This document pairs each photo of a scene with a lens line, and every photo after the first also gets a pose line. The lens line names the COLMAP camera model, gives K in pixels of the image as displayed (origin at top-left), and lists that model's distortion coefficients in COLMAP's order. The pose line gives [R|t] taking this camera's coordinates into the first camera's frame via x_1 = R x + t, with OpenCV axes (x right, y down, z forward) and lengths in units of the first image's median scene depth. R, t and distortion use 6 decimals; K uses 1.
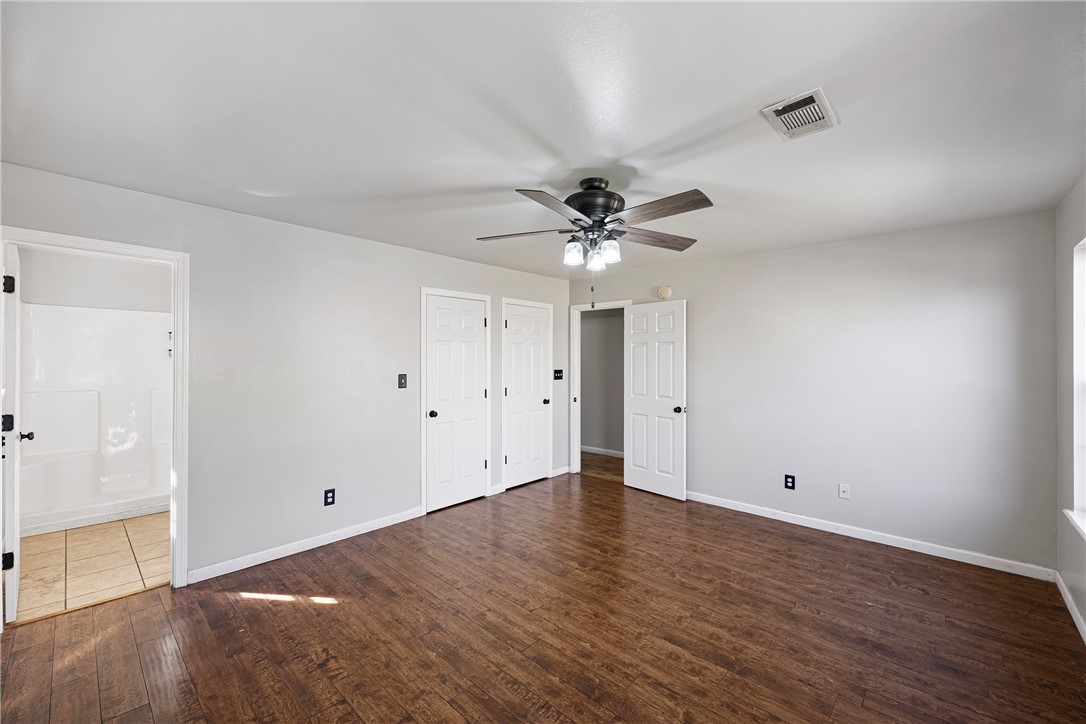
lens RADIAL K [[445.6, 0, 540.4], [0, 445.6, 353.6], [0, 0, 1]] dist [0.003931, -0.003152]
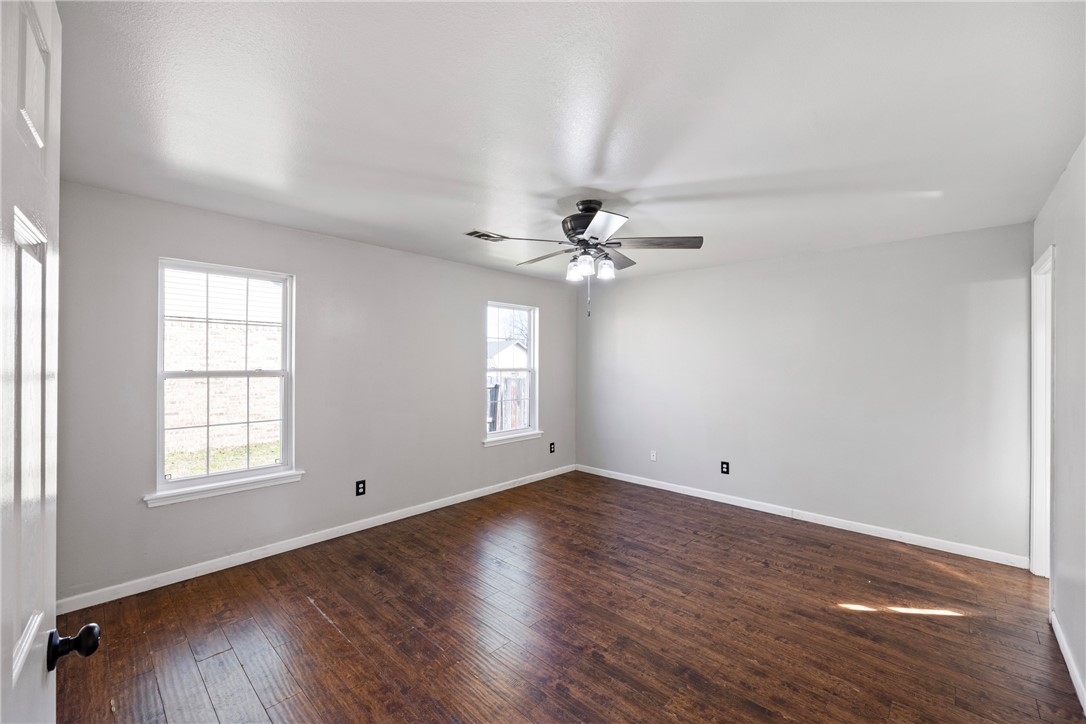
lens RADIAL K [[445.6, 0, 542.2], [0, 445.6, 366.6], [0, 0, 1]] dist [0.003931, -0.003152]
pose [[-0.999930, -0.008281, 0.008493, 0.224667], [-0.008288, 0.999965, -0.000768, 0.027615], [-0.008487, -0.000838, -0.999964, 2.125397]]
